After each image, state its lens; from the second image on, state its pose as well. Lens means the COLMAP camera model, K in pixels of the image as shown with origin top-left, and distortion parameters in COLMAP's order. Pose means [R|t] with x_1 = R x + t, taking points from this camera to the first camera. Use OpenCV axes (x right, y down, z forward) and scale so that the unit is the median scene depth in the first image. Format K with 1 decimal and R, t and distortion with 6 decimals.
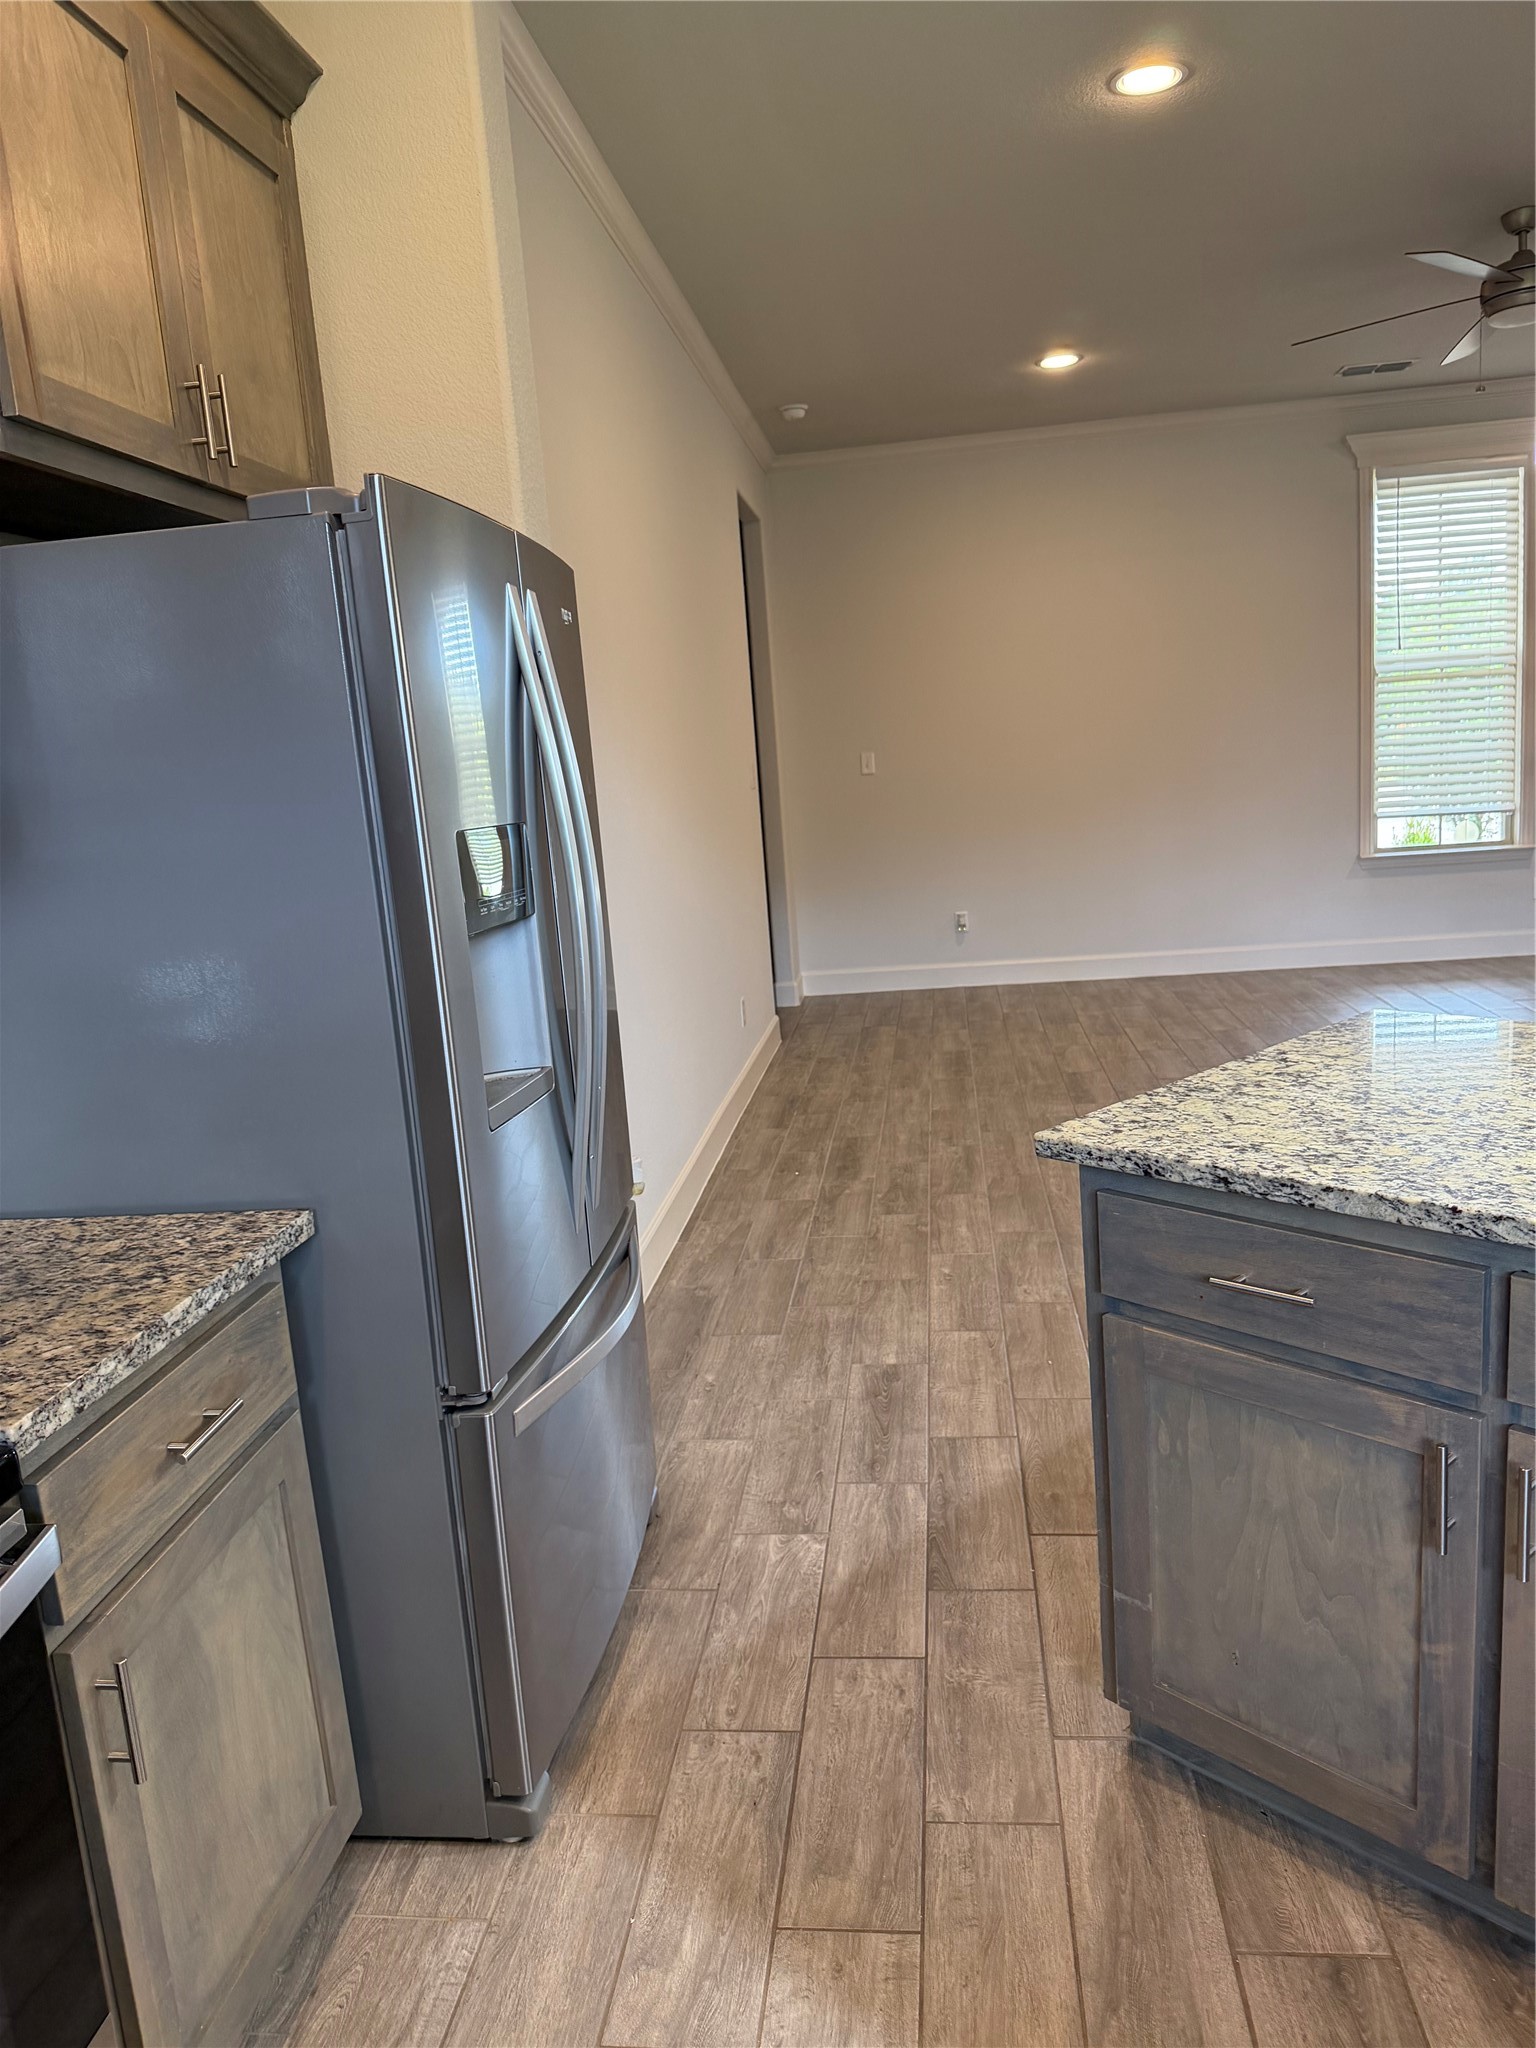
lens RADIAL K [[1460.0, 0, 768.0], [0, 1460.0, 1024.0], [0, 0, 1]] dist [-0.024120, 0.002743]
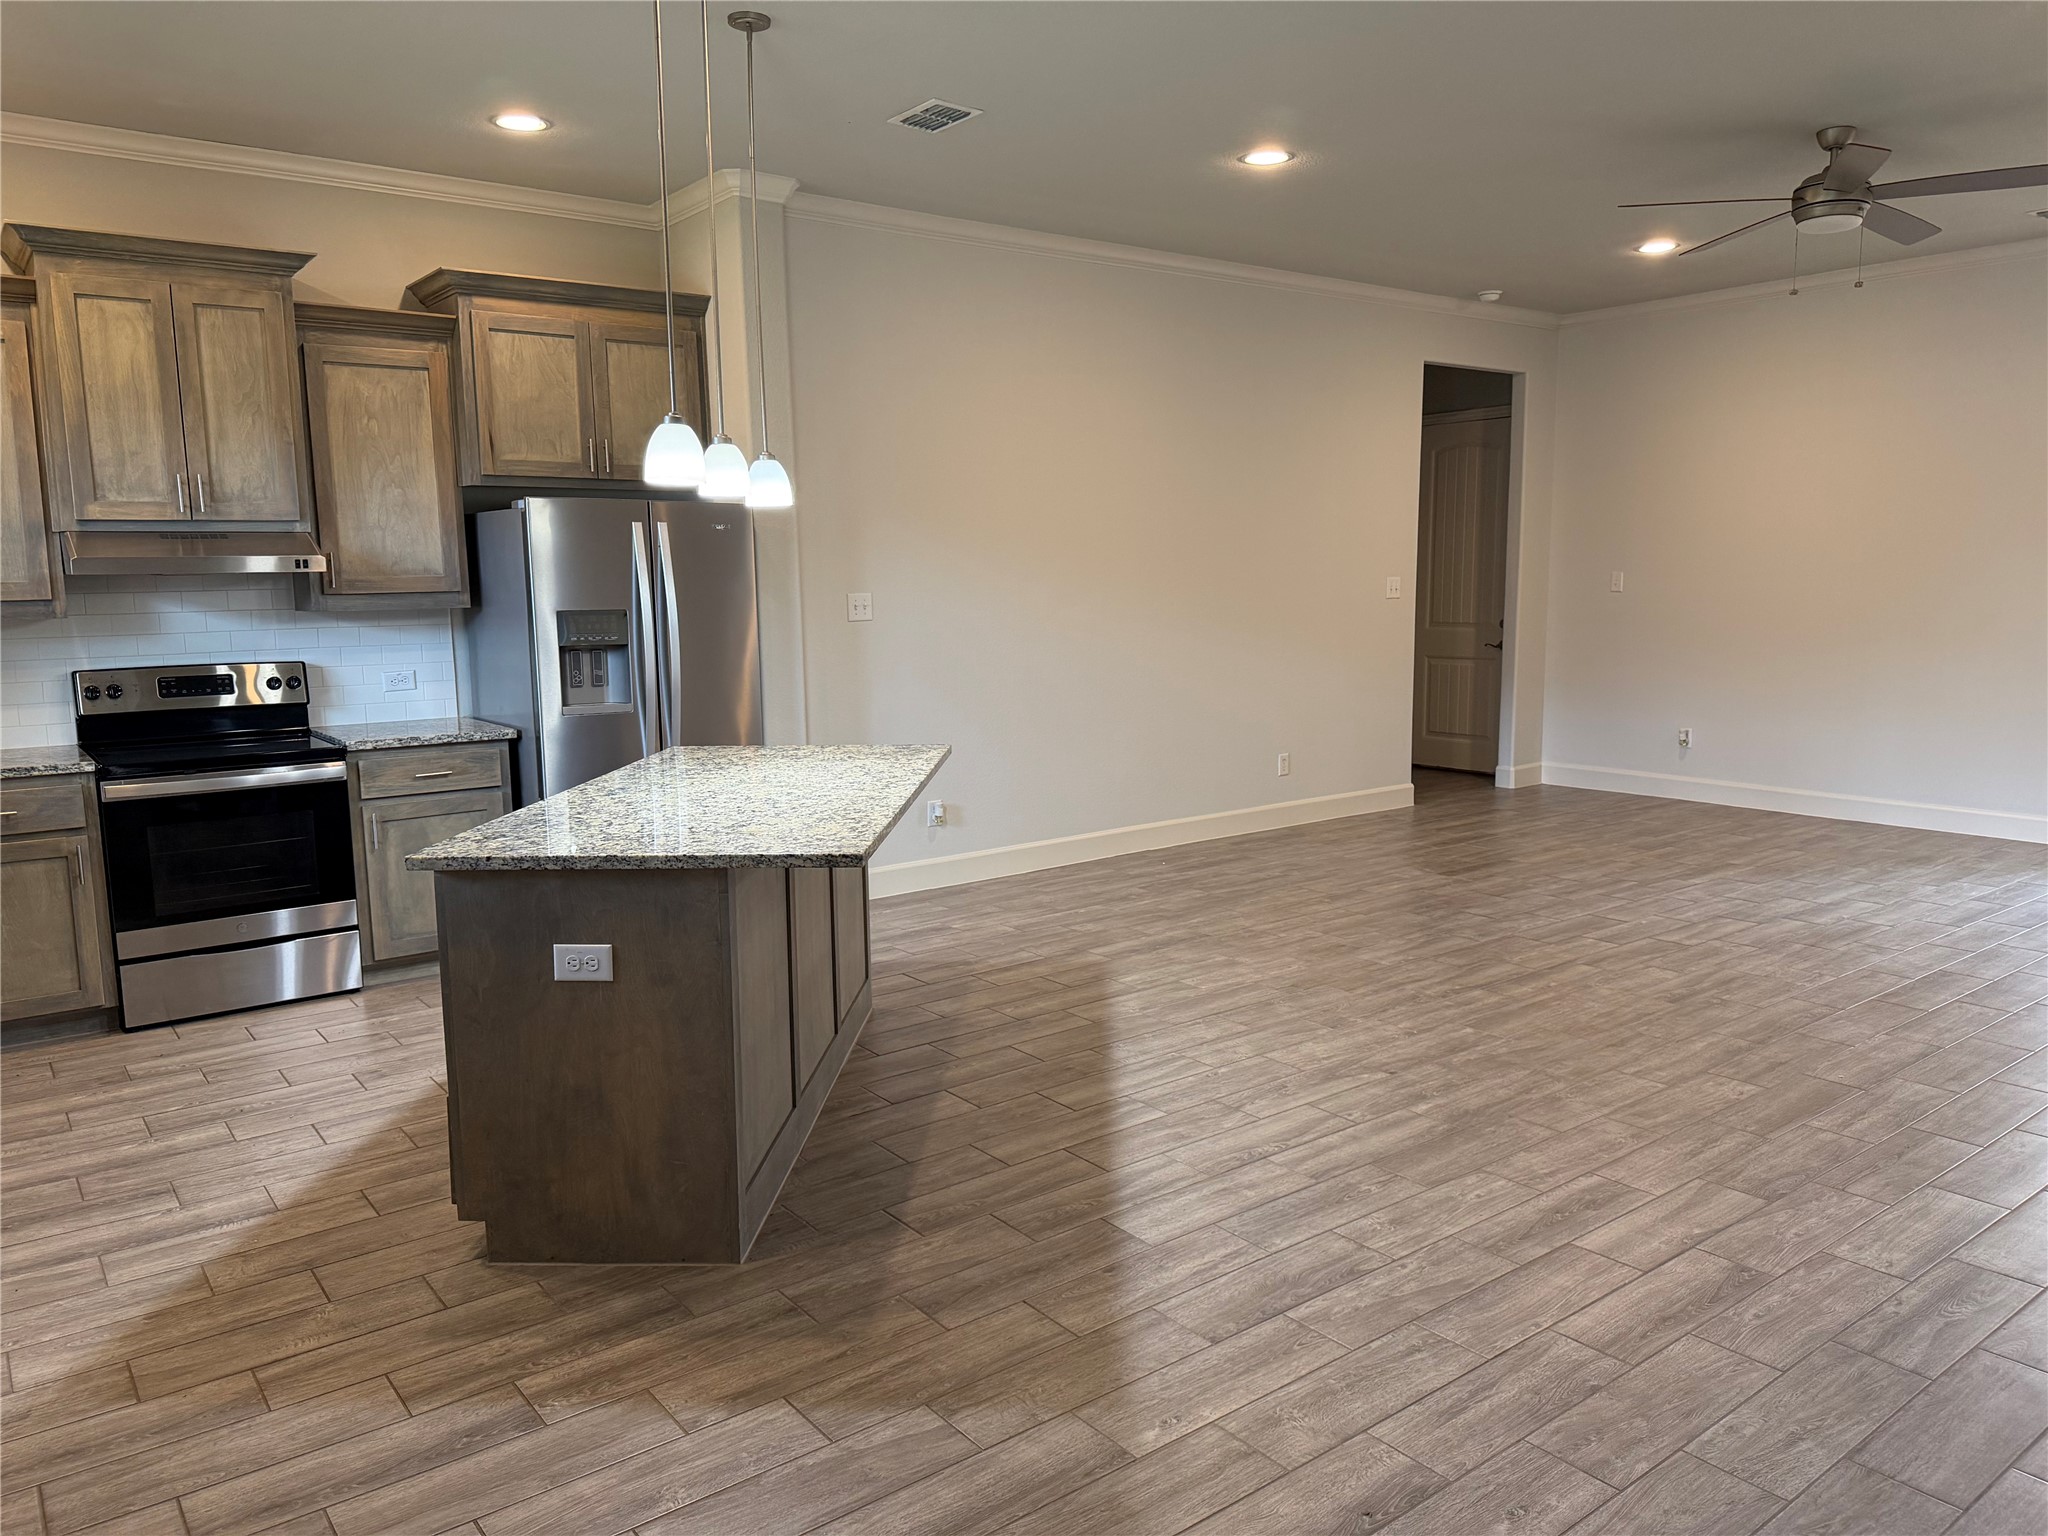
lens RADIAL K [[1458.8, 0, 991.2], [0, 1458.8, 780.8], [0, 0, 1]] dist [-0.026083, -0.005118]
pose [[0.693046, 0.164574, -0.701857, 2.132352], [-0.167066, 0.983754, 0.065705, -0.111152], [0.701268, 0.071719, 0.709281, -0.402258]]
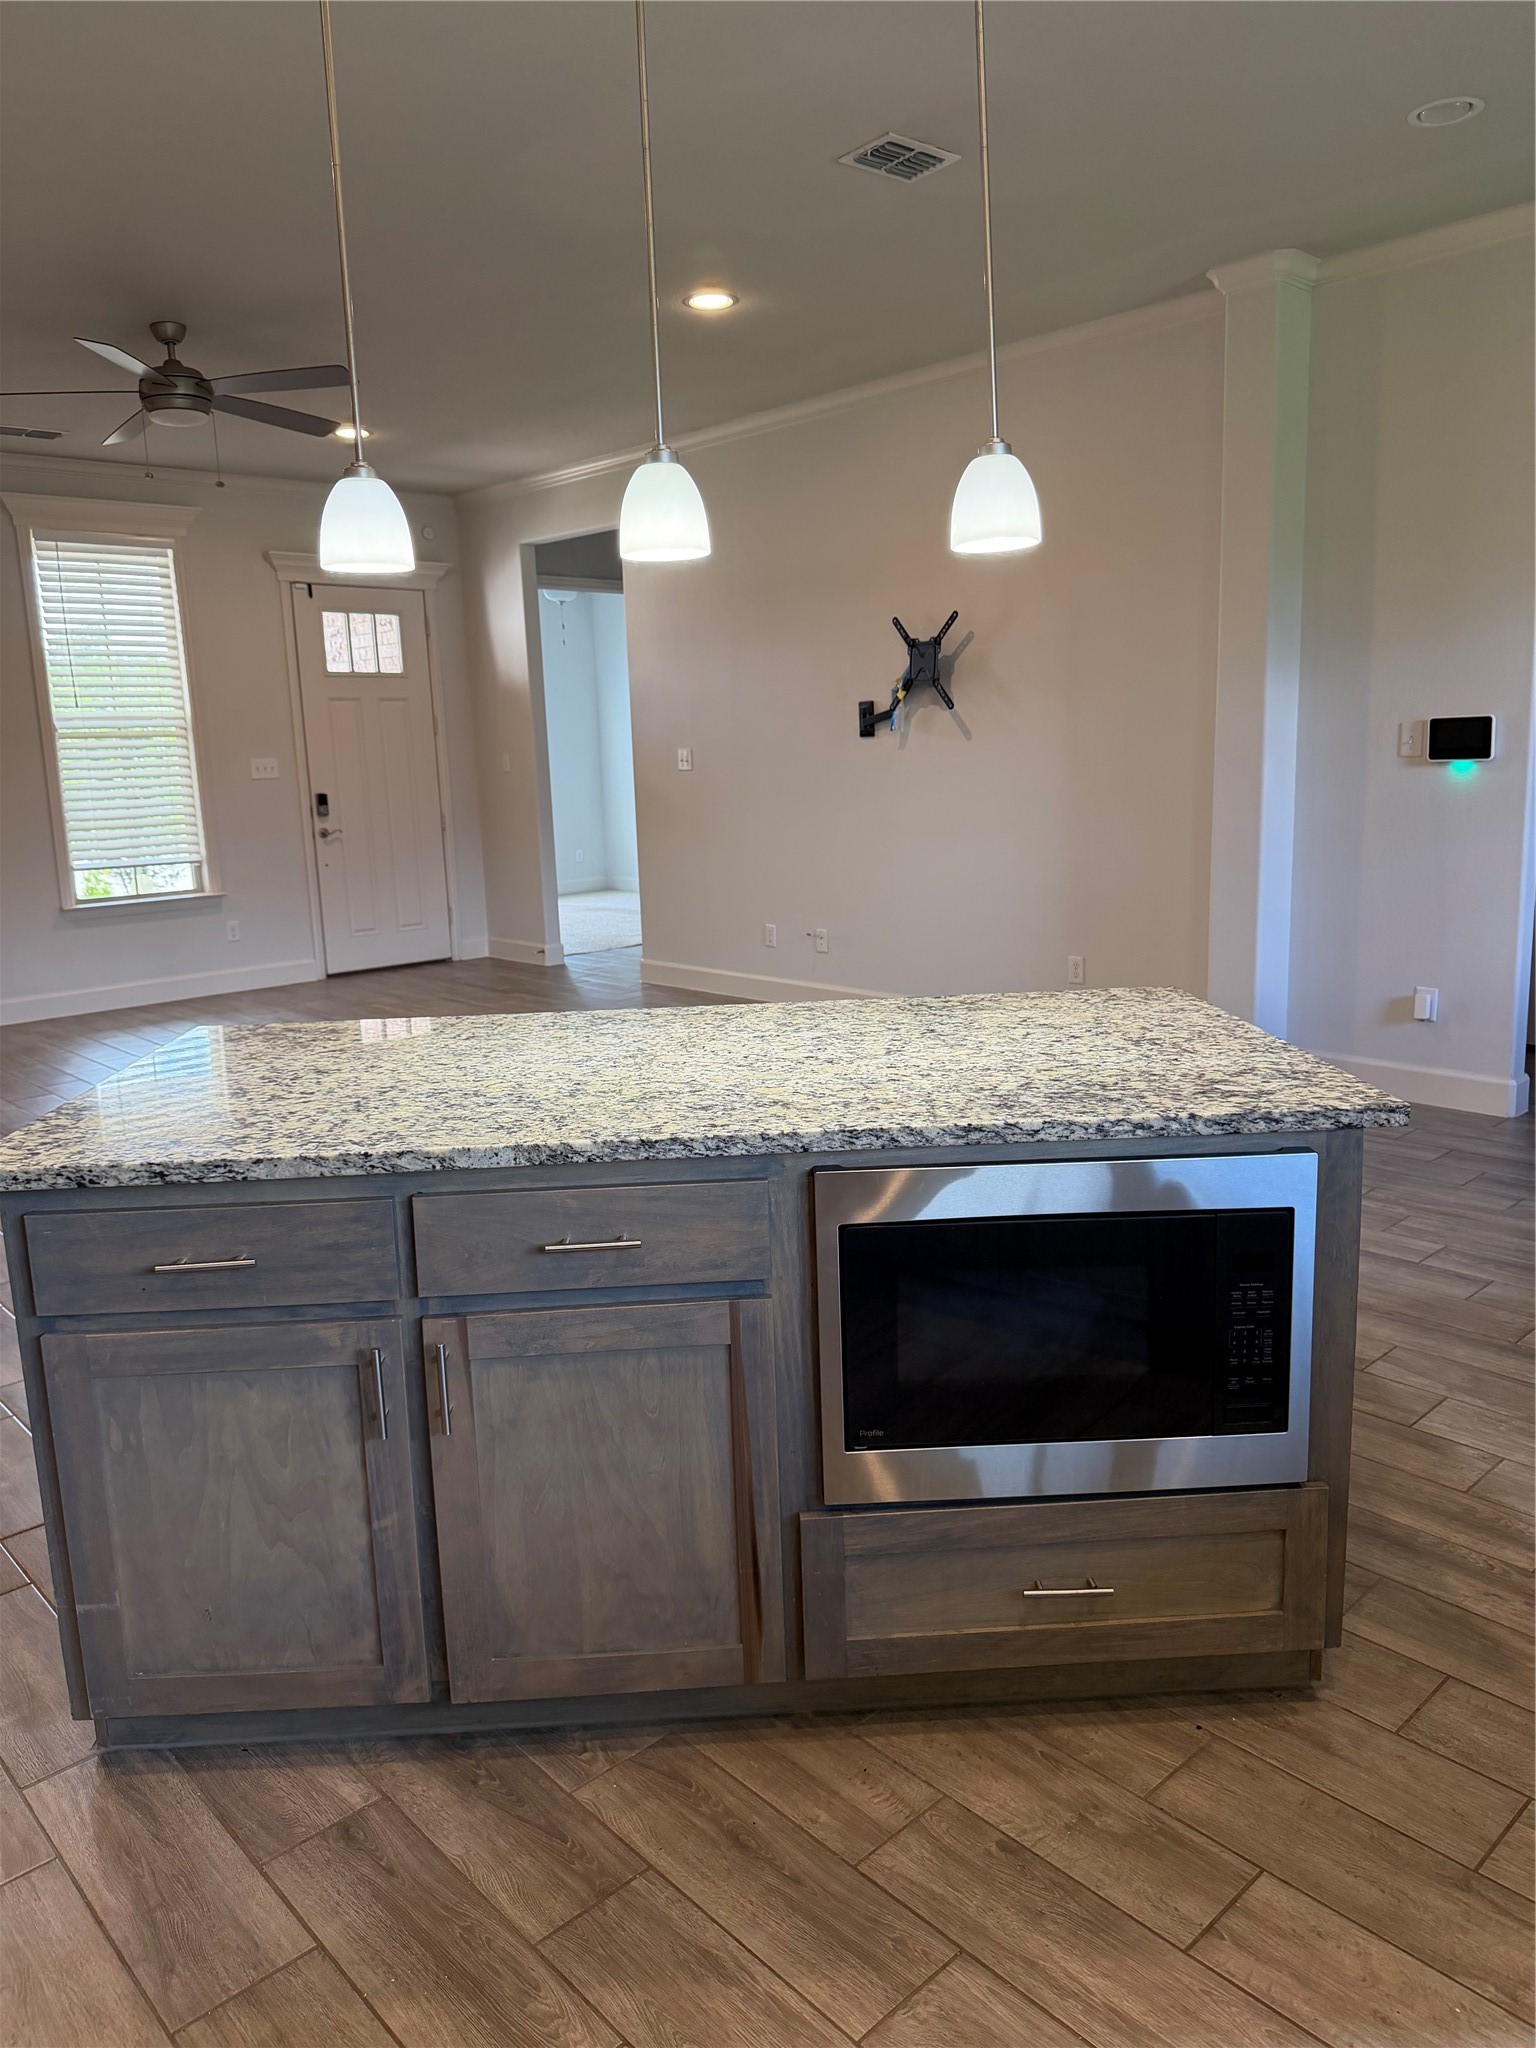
lens RADIAL K [[1458.8, 0, 768.0], [0, 1458.8, 1024.0], [0, 0, 1]] dist [-0.026083, -0.005118]
pose [[0.640144, -0.099013, 0.761848, -0.211845], [0.130061, 0.991313, 0.019551, 0.031083], [-0.757166, 0.086571, 0.647461, -0.072325]]
